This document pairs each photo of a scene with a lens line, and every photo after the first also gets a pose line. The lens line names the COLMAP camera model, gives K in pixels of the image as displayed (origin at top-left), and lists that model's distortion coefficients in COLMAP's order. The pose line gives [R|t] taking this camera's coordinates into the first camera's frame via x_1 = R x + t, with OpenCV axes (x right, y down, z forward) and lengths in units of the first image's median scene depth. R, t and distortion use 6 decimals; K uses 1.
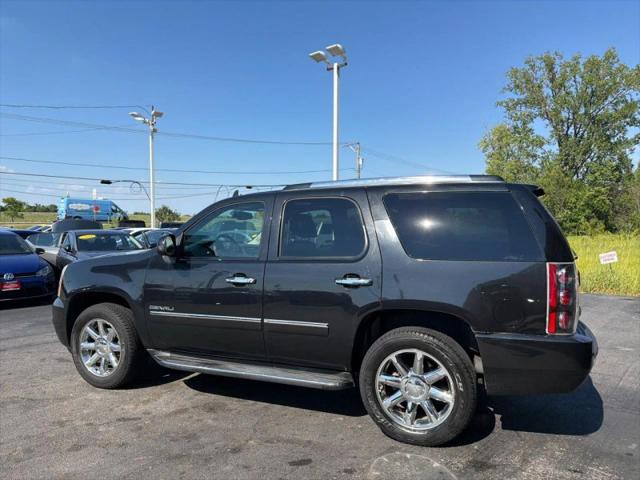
lens RADIAL K [[466.1, 0, 320.0], [0, 466.1, 240.0], [0, 0, 1]] dist [0.032773, -0.057480]
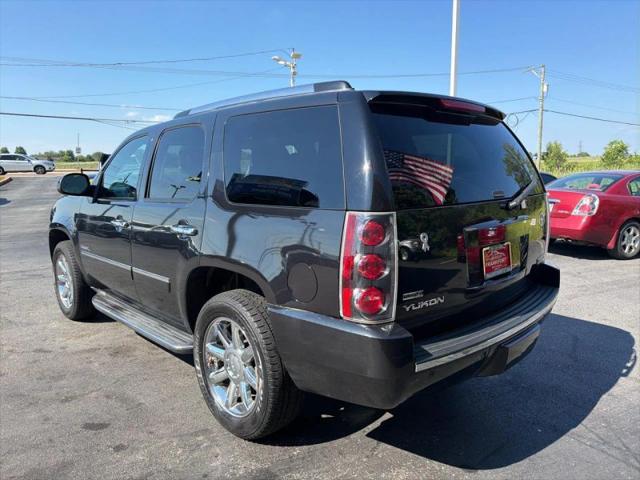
lens RADIAL K [[463.4, 0, 345.1], [0, 463.4, 240.7], [0, 0, 1]] dist [0.038577, -0.051847]
pose [[0.922584, 0.047582, -0.382852, 0.094918], [-0.000543, 0.992525, 0.122044, 0.001176], [0.385797, -0.112387, 0.915713, 0.051859]]
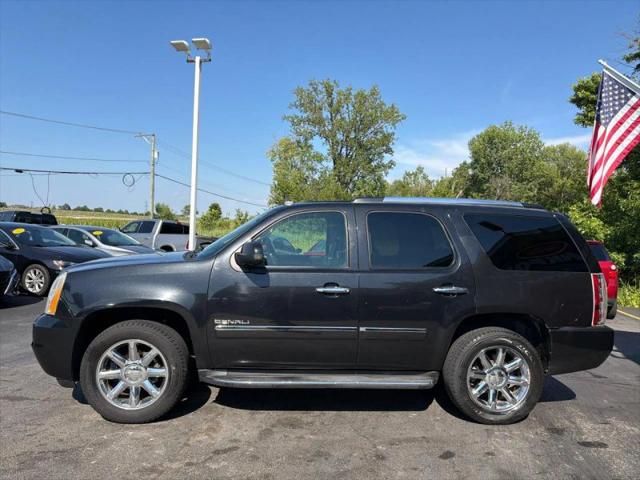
lens RADIAL K [[475.9, 0, 297.8], [0, 475.9, 236.7], [0, 0, 1]] dist [0.009652, -0.002683]
pose [[0.878079, 0.035593, 0.477191, -0.115865], [-0.032104, 0.999365, -0.015467, -0.001366], [-0.477438, -0.001738, 0.878664, 0.023638]]
